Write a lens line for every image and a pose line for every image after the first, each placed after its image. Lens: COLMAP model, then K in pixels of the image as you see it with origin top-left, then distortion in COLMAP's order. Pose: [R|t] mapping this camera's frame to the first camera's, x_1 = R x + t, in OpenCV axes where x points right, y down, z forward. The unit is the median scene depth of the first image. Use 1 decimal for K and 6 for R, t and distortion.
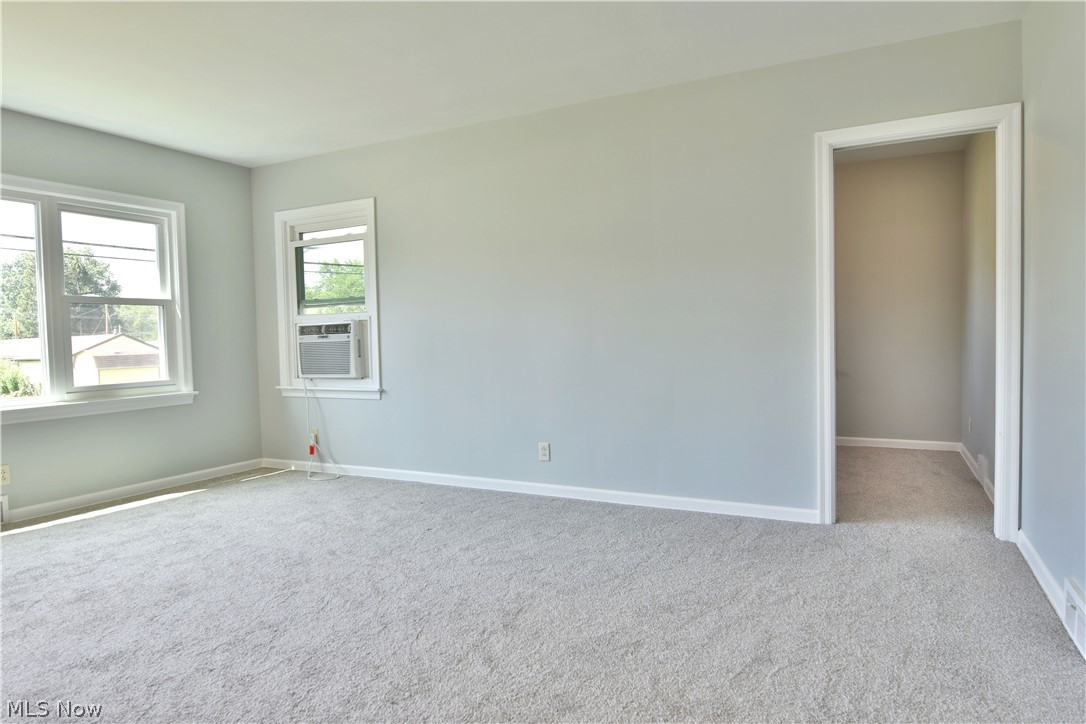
lens RADIAL K [[660.2, 0, 543.1], [0, 660.2, 364.9], [0, 0, 1]] dist [-0.011974, -0.006805]
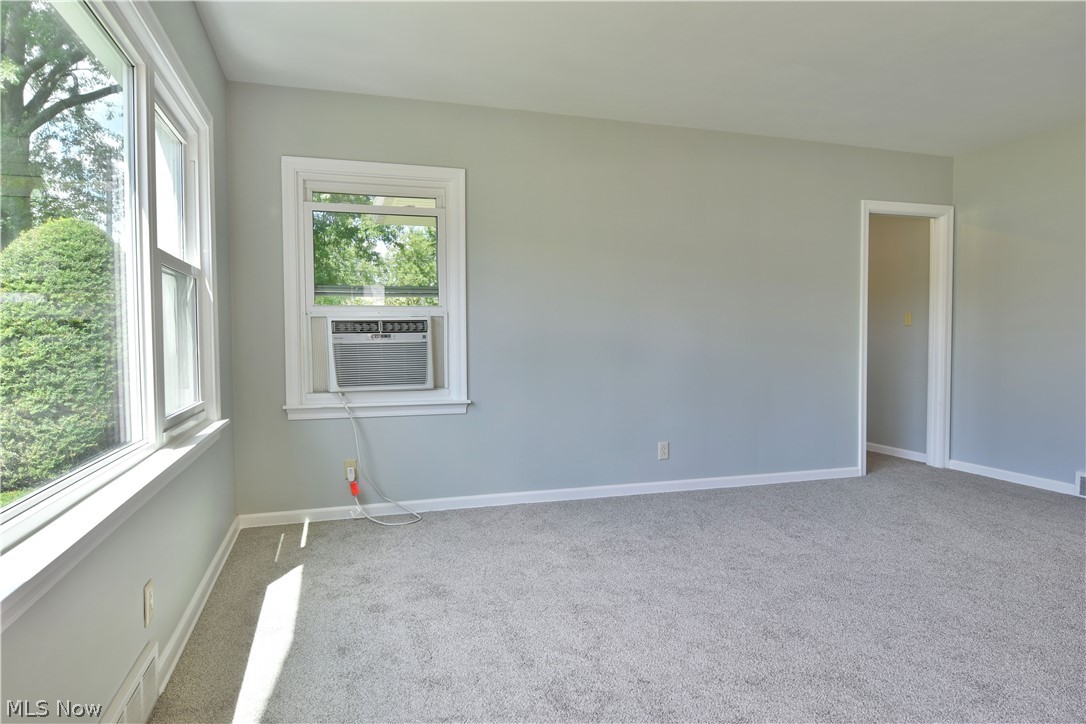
lens RADIAL K [[660.2, 0, 551.9], [0, 660.2, 363.6], [0, 0, 1]] dist [-0.011974, -0.006805]
pose [[0.708650, -0.009592, 0.705495, -0.743174], [0.018402, 0.999819, -0.004890, -0.003724], [-0.705320, 0.016448, 0.708698, 0.330387]]
